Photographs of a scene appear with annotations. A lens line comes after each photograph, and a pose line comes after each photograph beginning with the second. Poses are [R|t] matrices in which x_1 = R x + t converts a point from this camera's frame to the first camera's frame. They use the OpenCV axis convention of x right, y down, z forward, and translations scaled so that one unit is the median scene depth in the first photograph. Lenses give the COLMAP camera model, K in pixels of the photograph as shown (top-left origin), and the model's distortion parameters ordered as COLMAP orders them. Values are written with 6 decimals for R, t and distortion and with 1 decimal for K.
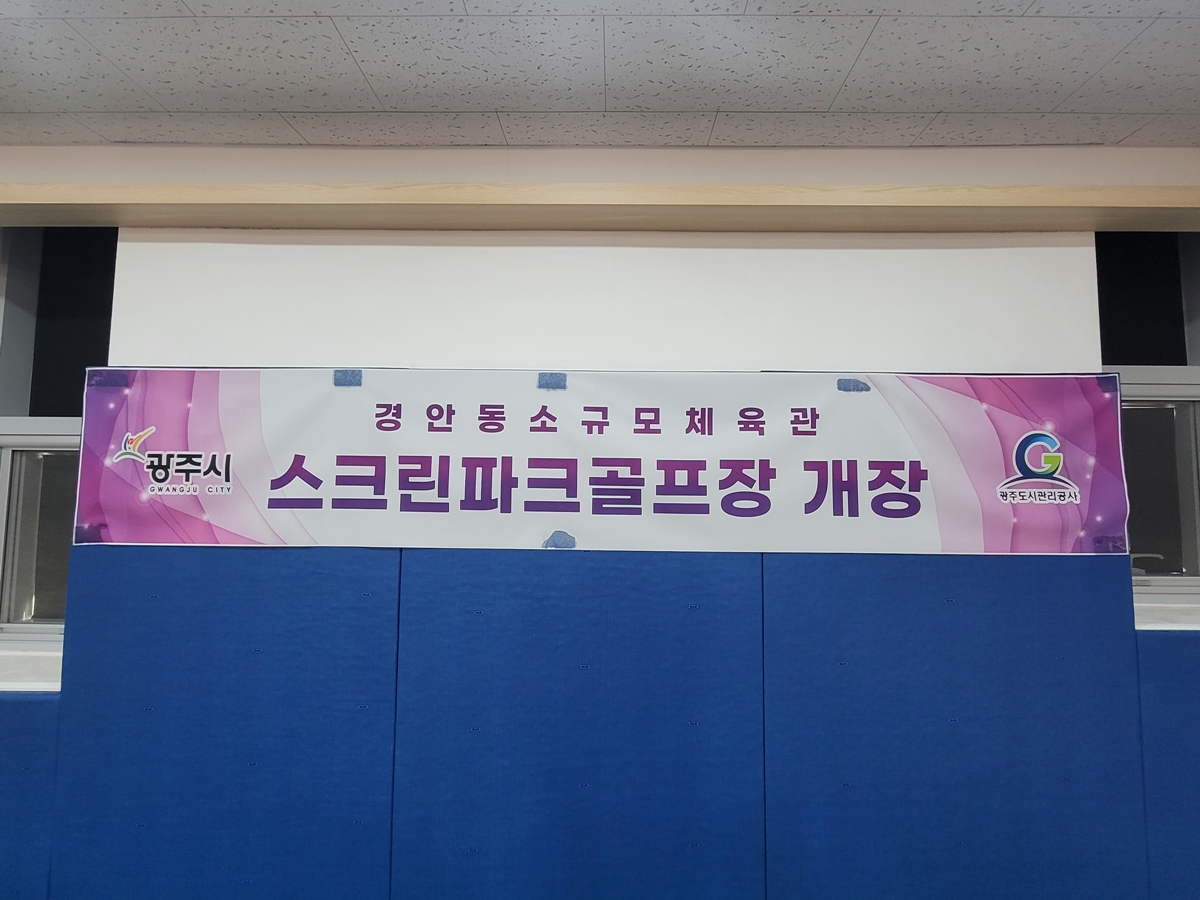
lens RADIAL K [[553.5, 0, 602.4], [0, 553.5, 449.3], [0, 0, 1]] dist [0.004604, -0.002177]
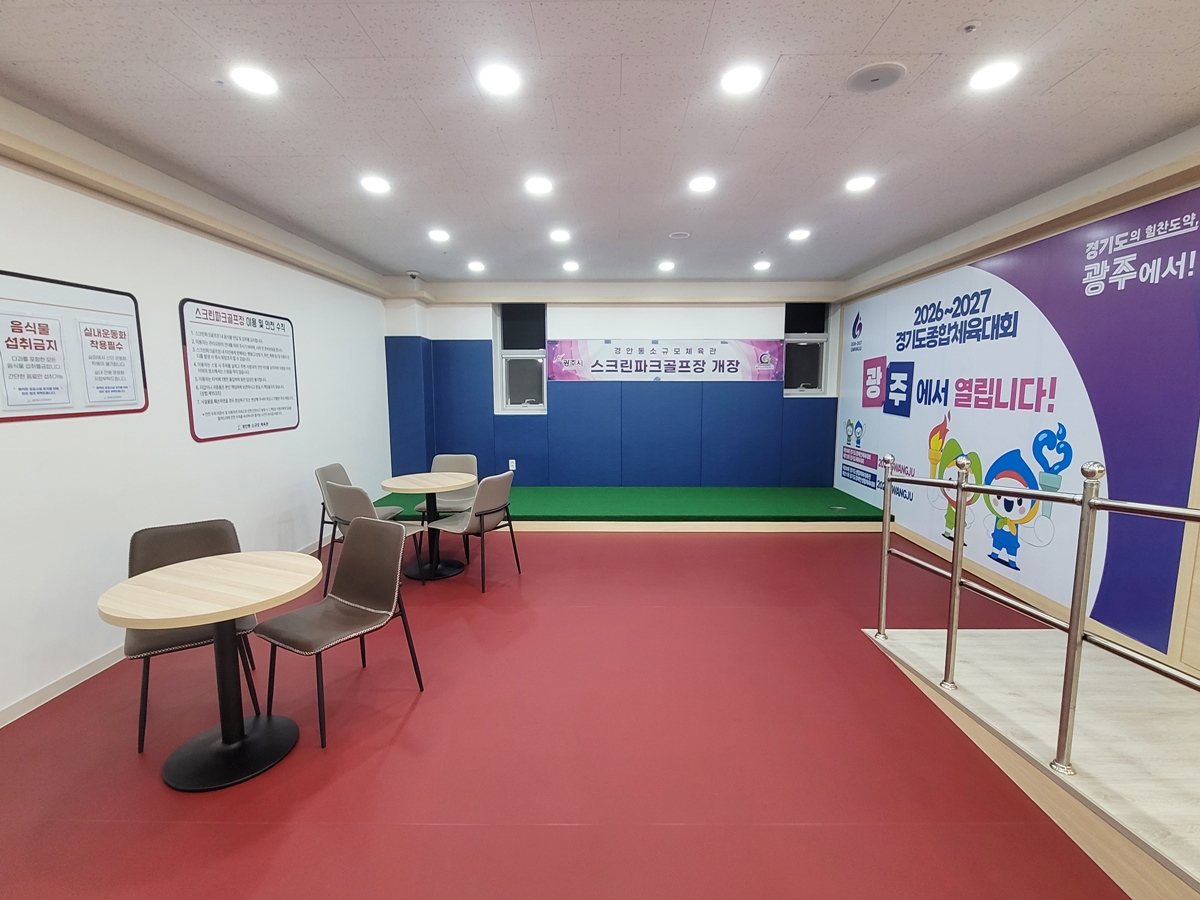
lens RADIAL K [[553.5, 0, 601.8], [0, 553.5, 445.9], [0, 0, 1]] dist [0.004604, -0.002177]
pose [[0.999783, -0.012028, 0.017018, -0.600045], [0.008637, 0.982336, 0.186926, -0.140509], [-0.018966, -0.186738, 0.982227, -3.449345]]
